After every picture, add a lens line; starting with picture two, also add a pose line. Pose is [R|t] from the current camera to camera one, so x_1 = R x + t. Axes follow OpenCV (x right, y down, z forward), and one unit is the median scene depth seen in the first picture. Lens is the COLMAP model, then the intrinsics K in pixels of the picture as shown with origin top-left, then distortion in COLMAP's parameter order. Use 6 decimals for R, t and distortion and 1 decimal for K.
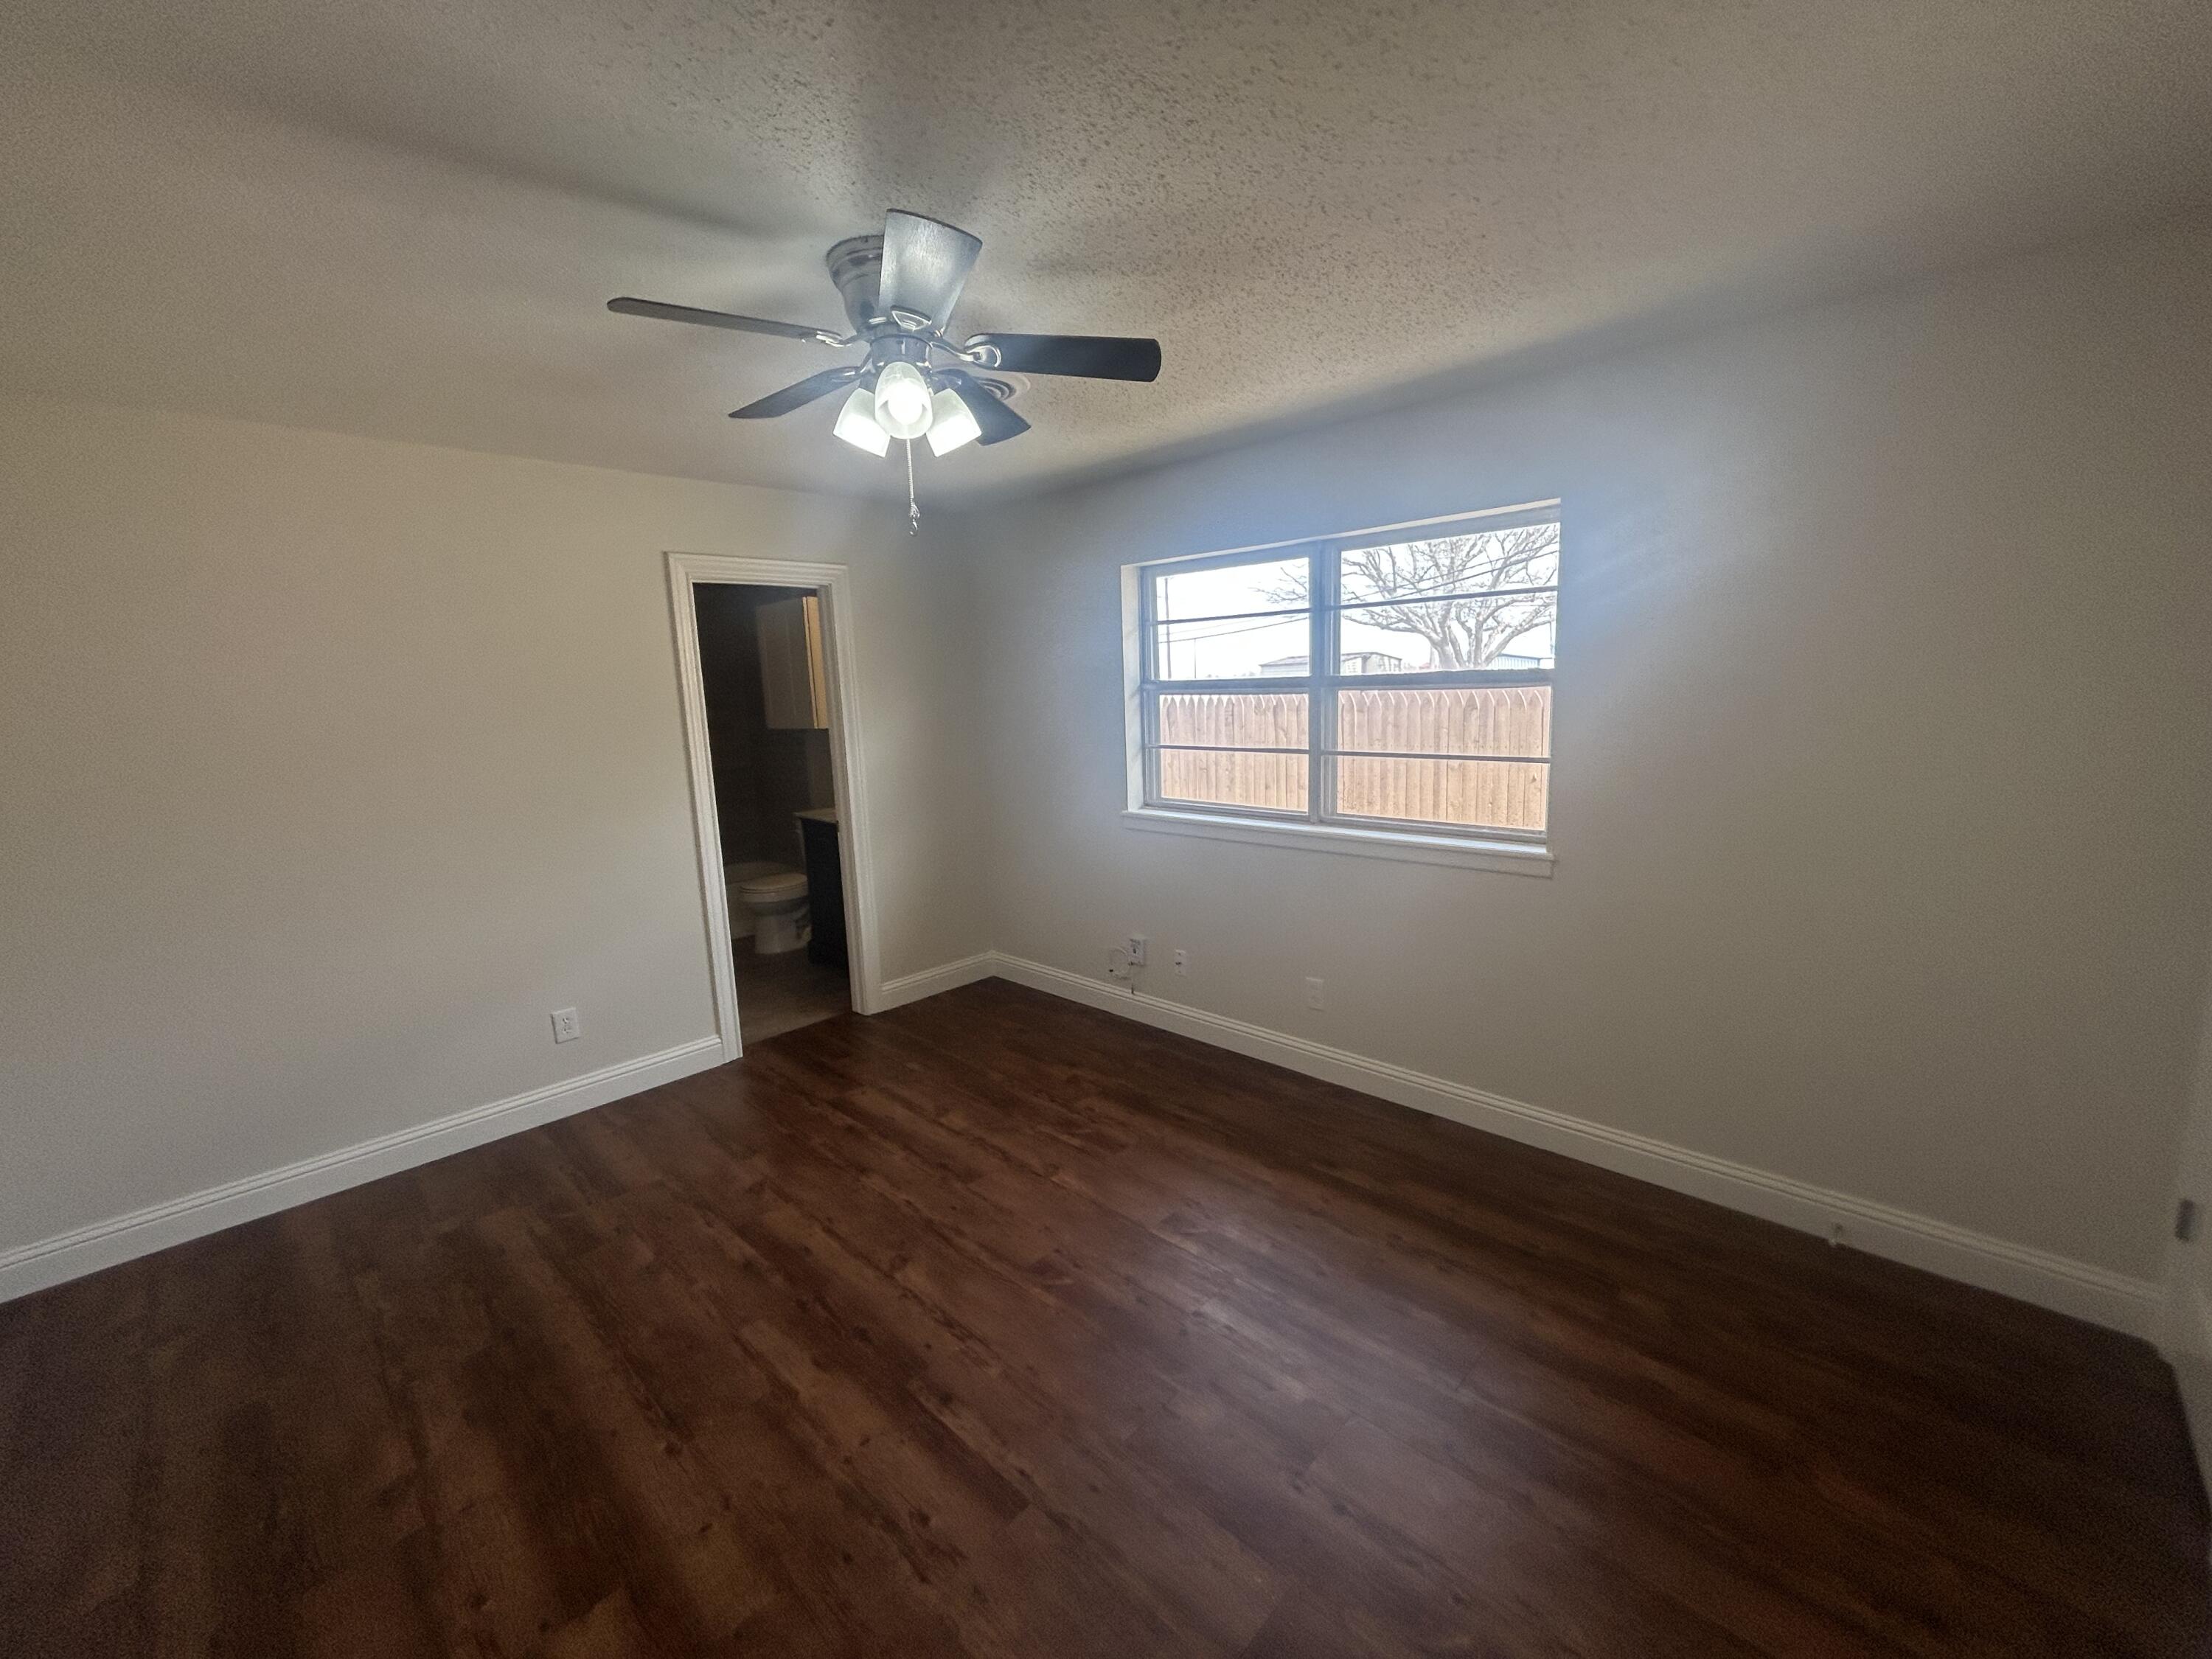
lens RADIAL K [[898.1, 0, 1108.5], [0, 898.1, 827.7], [0, 0, 1]] dist [-0.010329, 0.006870]
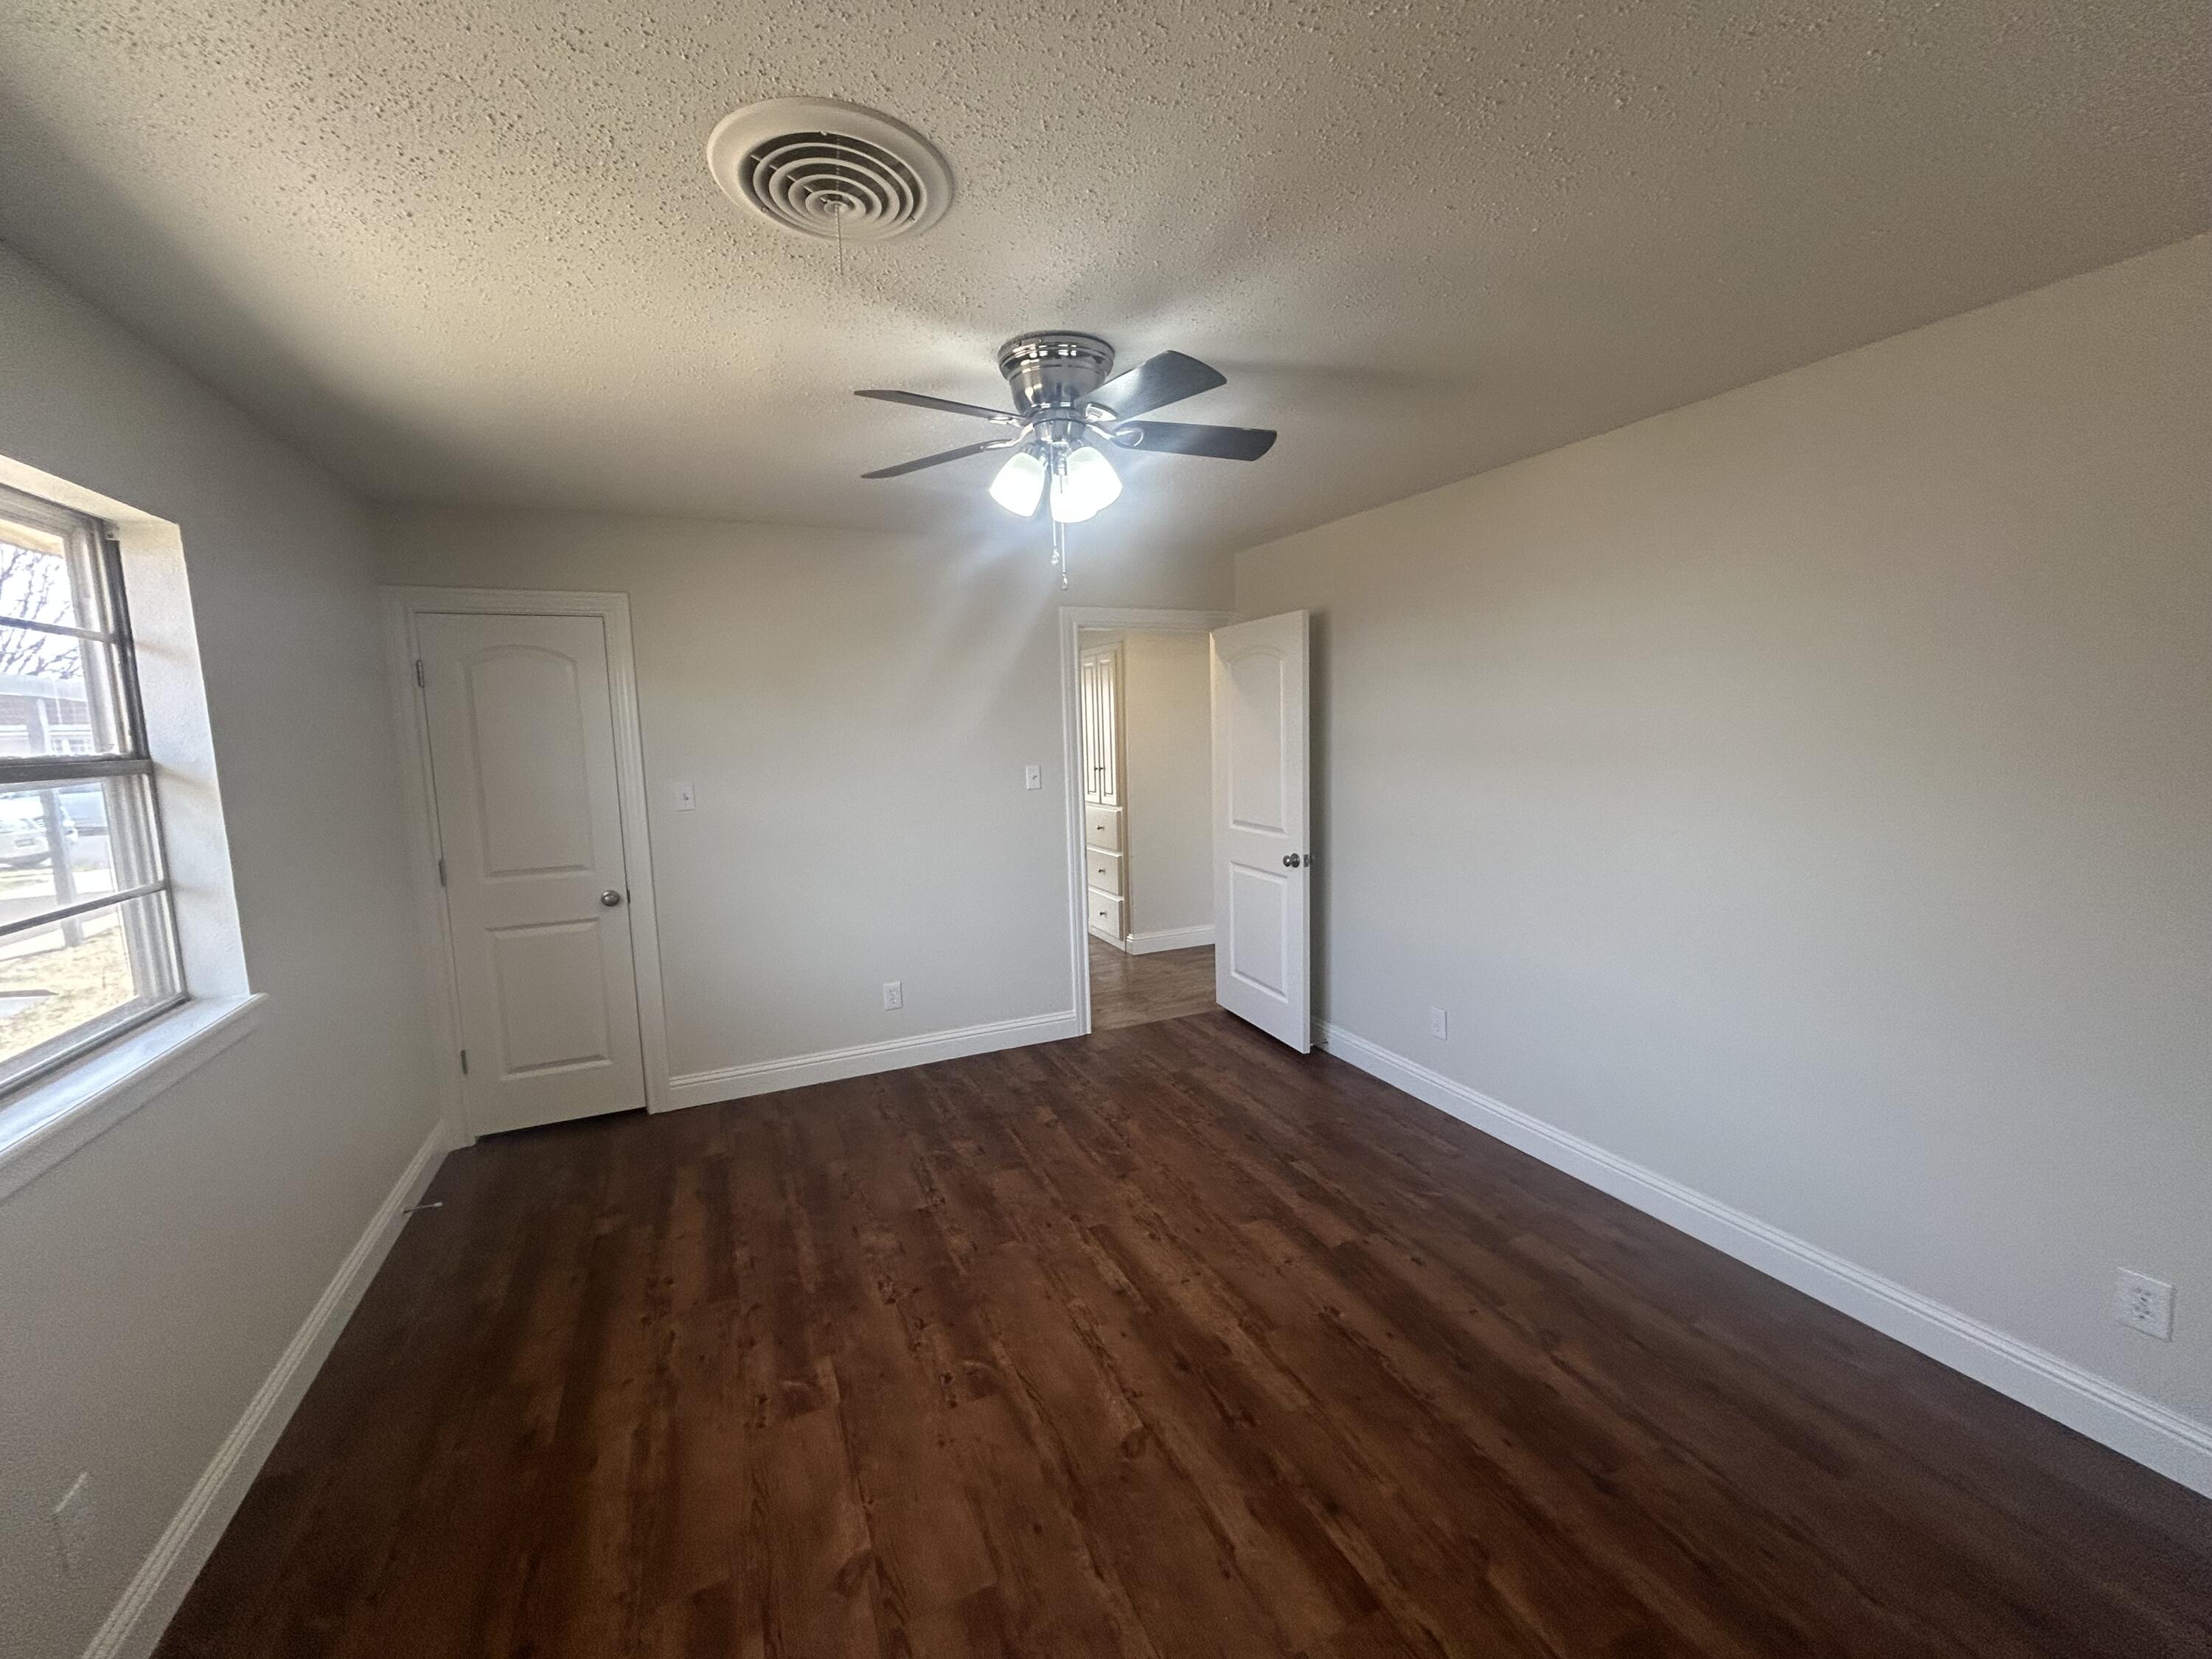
lens RADIAL K [[898.1, 0, 1108.5], [0, 898.1, 827.7], [0, 0, 1]] dist [-0.010329, 0.006870]
pose [[-0.926407, 0.016170, 0.376177, -0.574522], [0.119133, 0.960338, 0.252107, -0.263657], [-0.357180, 0.278369, -0.891590, 1.727460]]
